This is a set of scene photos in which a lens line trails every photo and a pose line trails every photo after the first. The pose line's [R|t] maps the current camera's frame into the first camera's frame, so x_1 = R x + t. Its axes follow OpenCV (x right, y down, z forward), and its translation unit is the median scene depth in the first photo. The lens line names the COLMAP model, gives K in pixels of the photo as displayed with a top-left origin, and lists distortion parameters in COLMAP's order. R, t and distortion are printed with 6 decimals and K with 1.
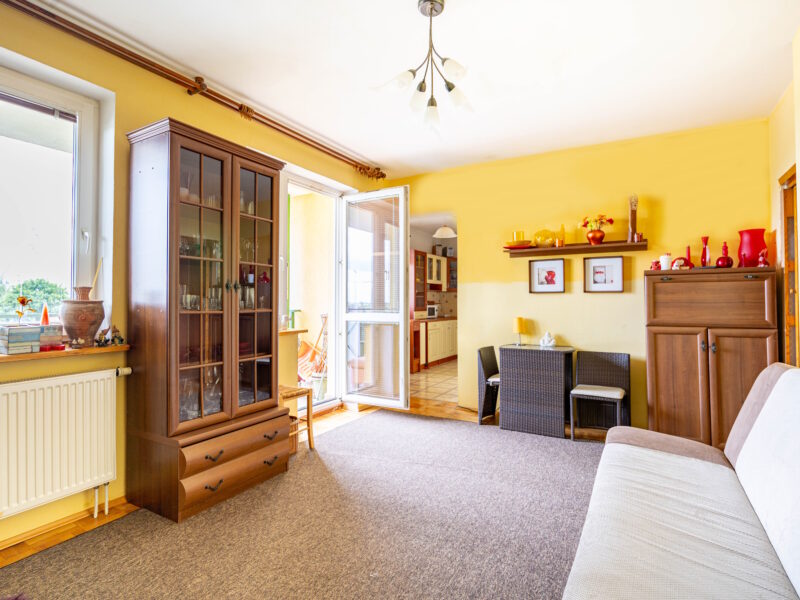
lens RADIAL K [[415.4, 0, 395.6], [0, 415.4, 296.9], [0, 0, 1]] dist [0.003400, 0.001775]
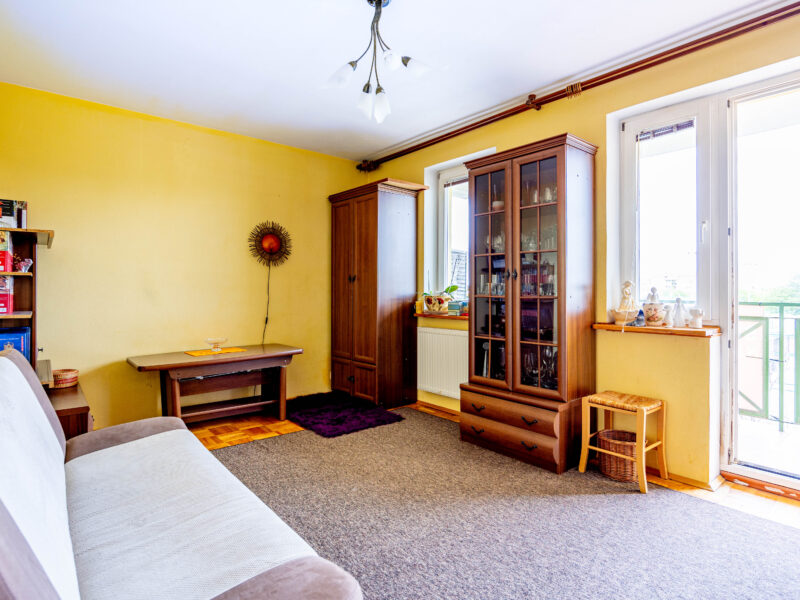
lens RADIAL K [[415.4, 0, 397.9], [0, 415.4, 302.6], [0, 0, 1]] dist [0.003400, 0.001775]
pose [[-0.350398, -0.008226, -0.936565, 0.781633], [-0.001871, 0.999966, -0.008083, 0.059712], [0.936599, -0.001080, -0.350401, 1.097378]]
